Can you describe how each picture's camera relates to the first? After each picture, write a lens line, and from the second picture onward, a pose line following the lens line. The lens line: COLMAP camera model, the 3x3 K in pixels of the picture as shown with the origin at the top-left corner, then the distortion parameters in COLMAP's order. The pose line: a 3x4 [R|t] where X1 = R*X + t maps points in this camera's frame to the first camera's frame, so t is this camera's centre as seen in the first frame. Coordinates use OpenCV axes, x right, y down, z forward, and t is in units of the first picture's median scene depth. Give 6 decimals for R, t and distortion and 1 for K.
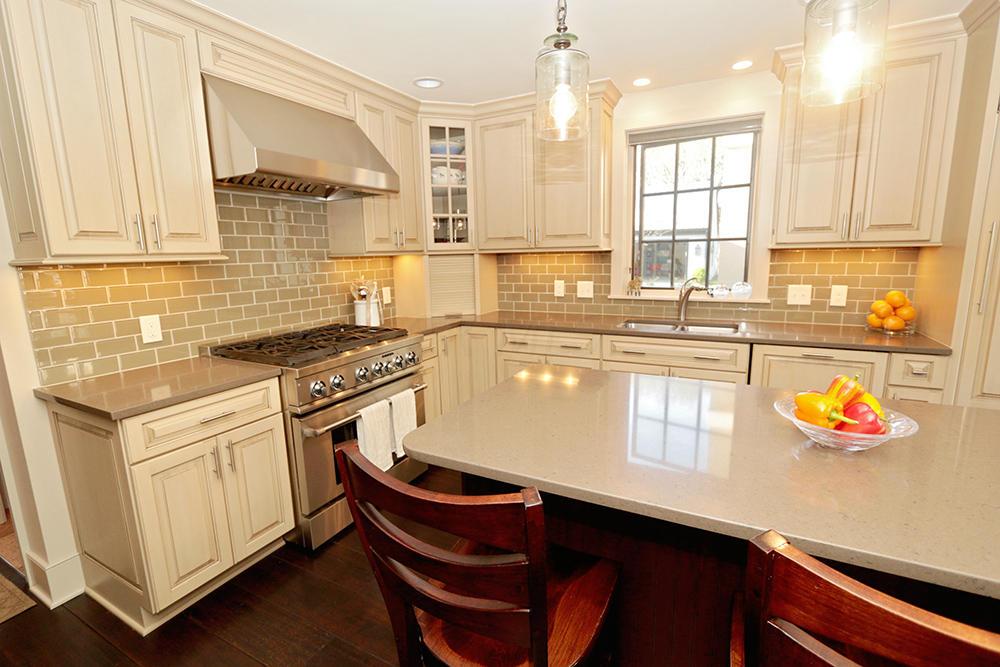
lens RADIAL K [[458.4, 0, 497.0], [0, 458.4, 328.9], [0, 0, 1]] dist [-0.012743, 0.000423]
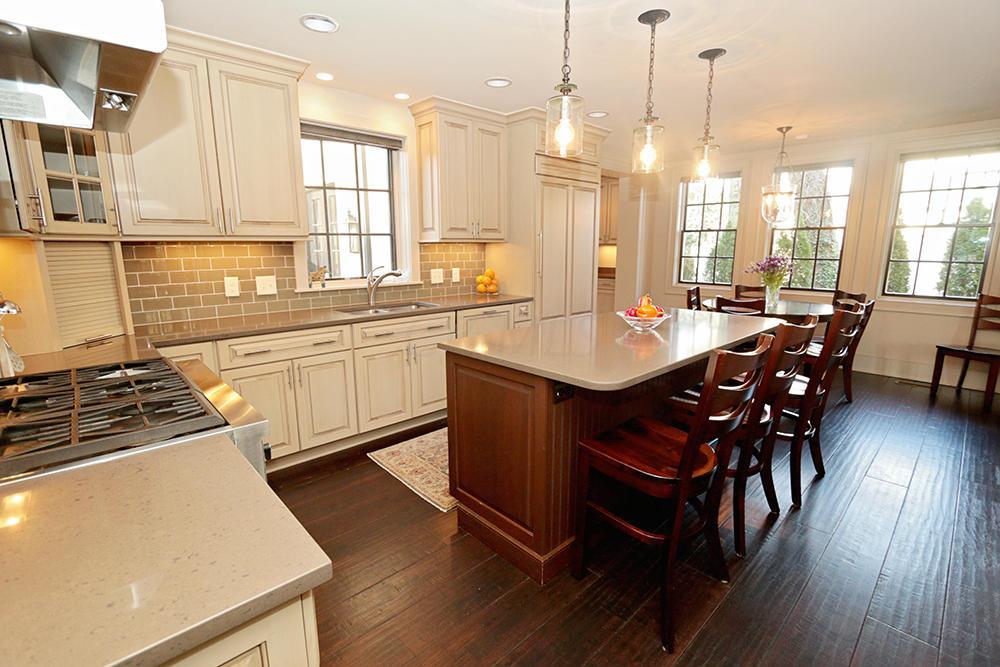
lens RADIAL K [[458.4, 0, 494.7], [0, 458.4, 336.7], [0, 0, 1]] dist [-0.012743, 0.000423]
pose [[0.325763, -0.167752, 0.930450, -0.555242], [0.147044, 0.981148, 0.125410, -0.037459], [-0.933947, 0.095963, 0.344288, 0.320946]]
